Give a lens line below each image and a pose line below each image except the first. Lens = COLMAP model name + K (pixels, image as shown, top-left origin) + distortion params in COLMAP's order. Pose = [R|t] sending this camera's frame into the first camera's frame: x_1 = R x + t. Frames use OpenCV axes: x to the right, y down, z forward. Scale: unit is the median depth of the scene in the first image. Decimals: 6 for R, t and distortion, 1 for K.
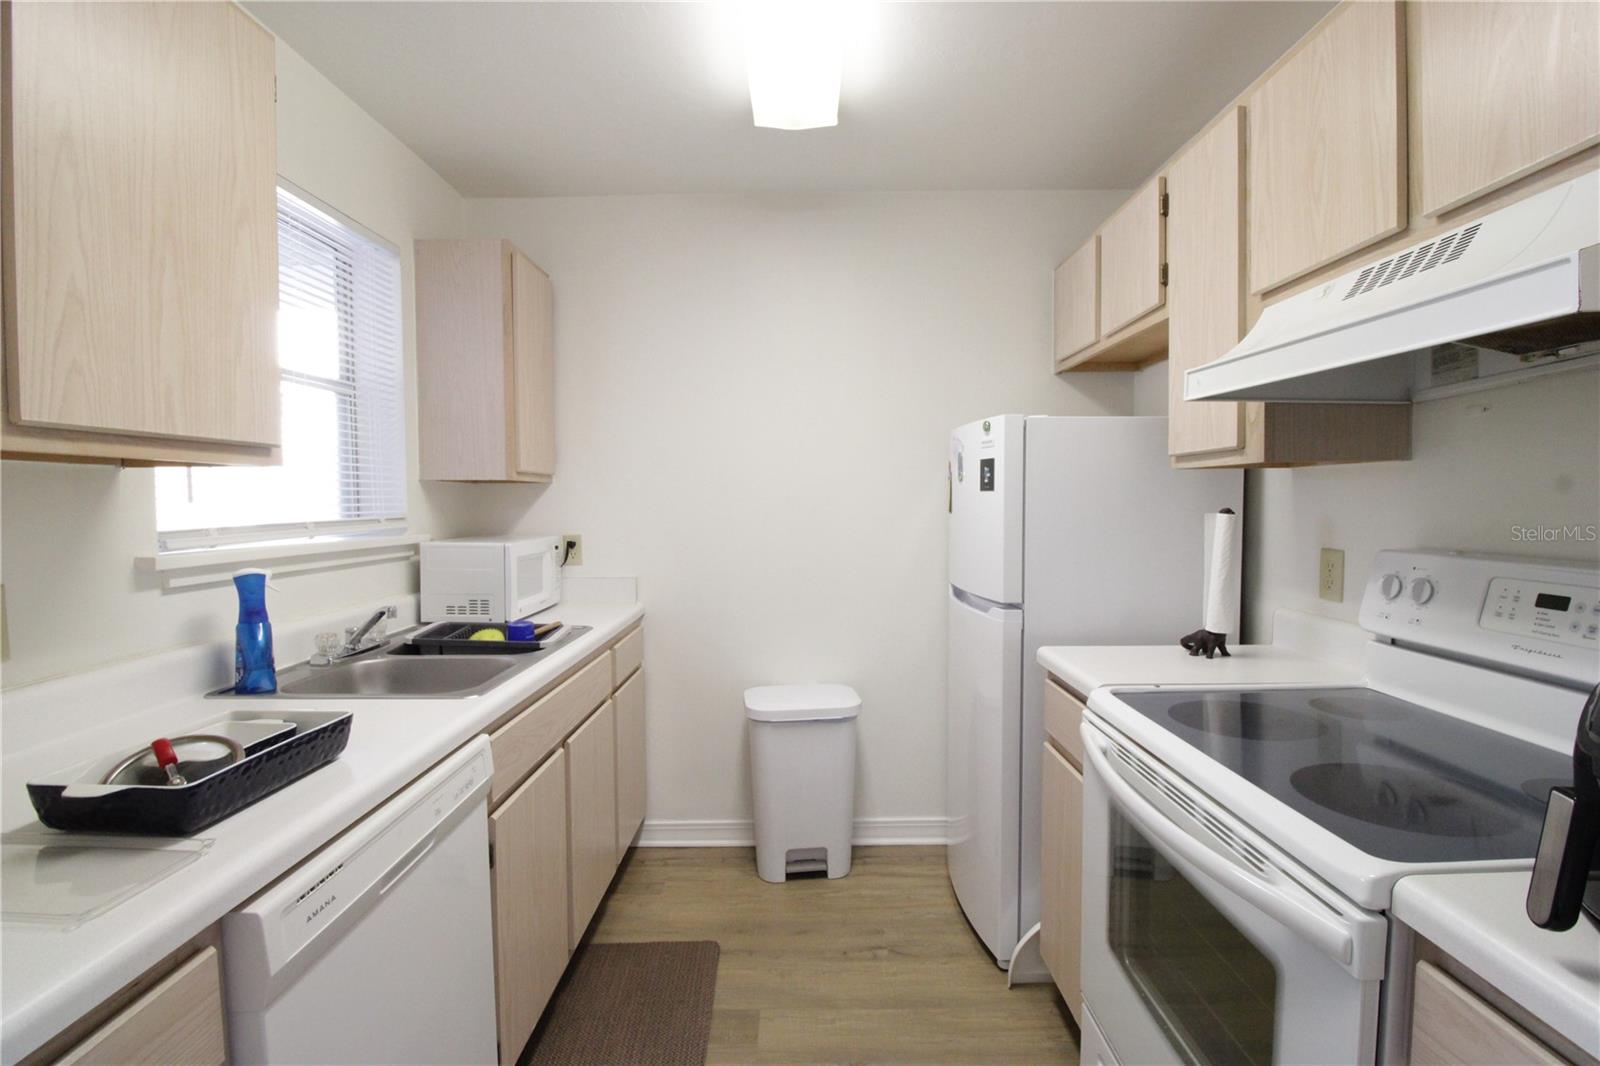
lens RADIAL K [[744.7, 0, 799.2], [0, 744.7, 528.1], [0, 0, 1]] dist [-0.009241, -0.008323]
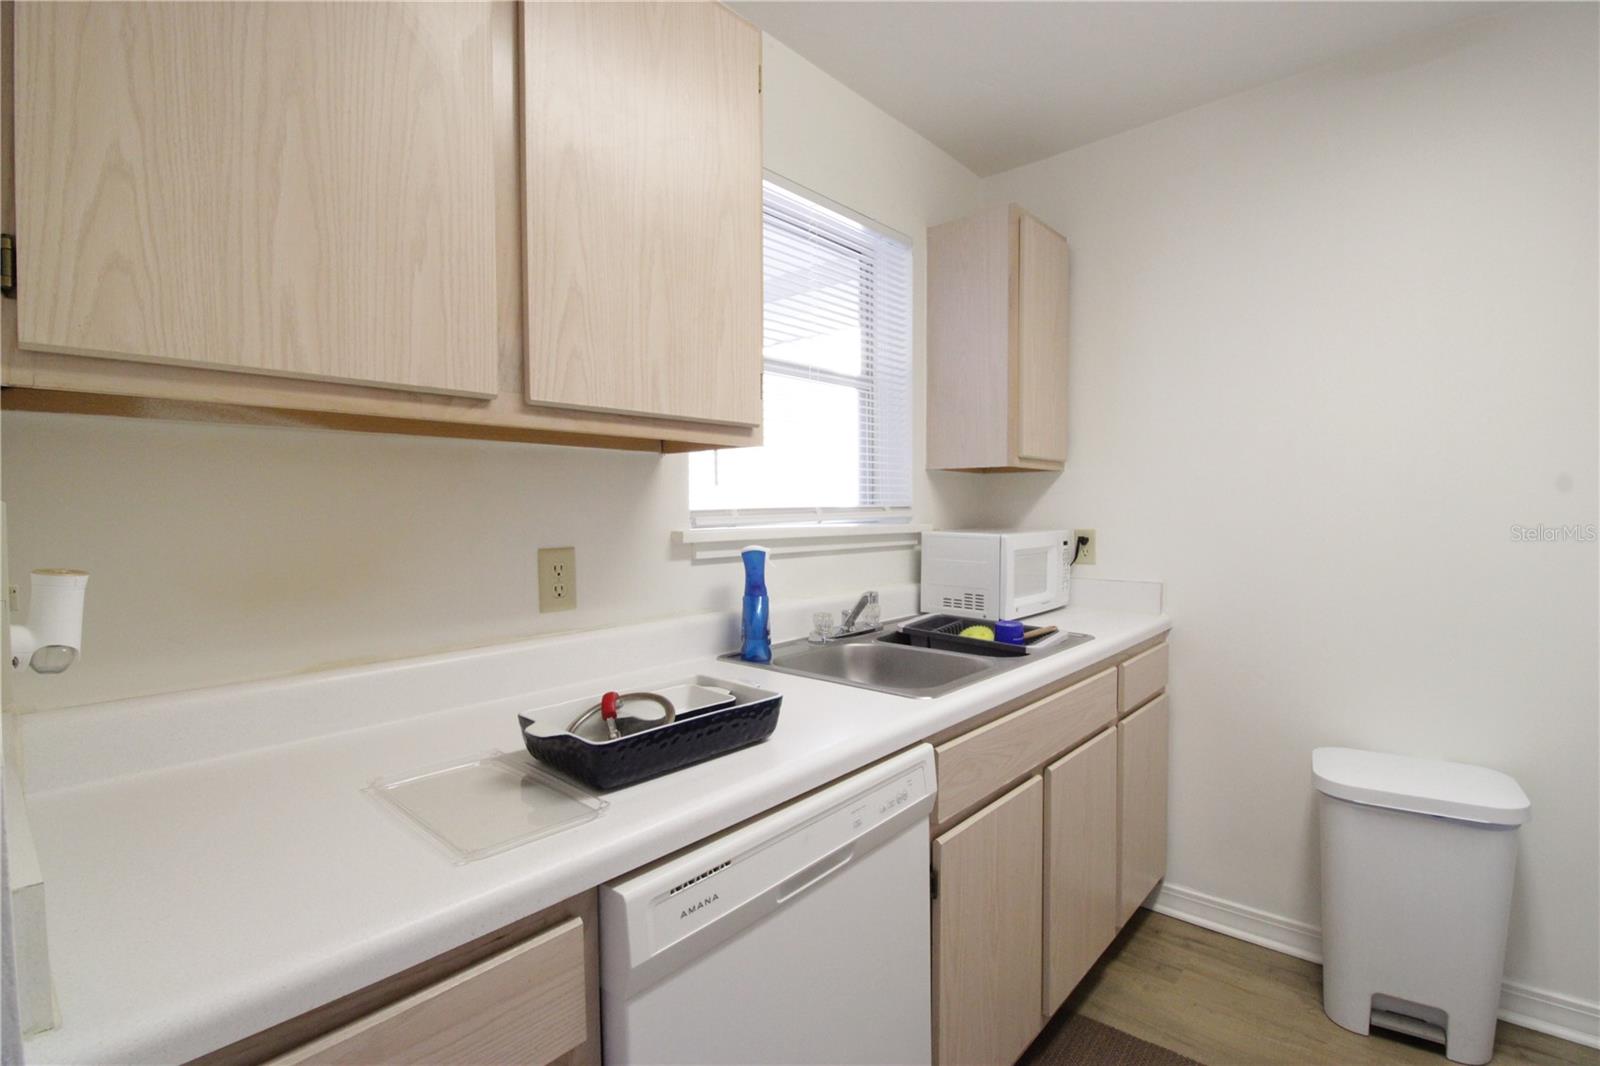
lens RADIAL K [[744.7, 0, 802.3], [0, 744.7, 531.8], [0, 0, 1]] dist [-0.009241, -0.008323]
pose [[0.757596, 0.023648, -0.652295, 0.016143], [-0.024416, 0.999671, 0.007884, 0.017220], [0.652267, 0.009953, 0.757924, 0.157332]]
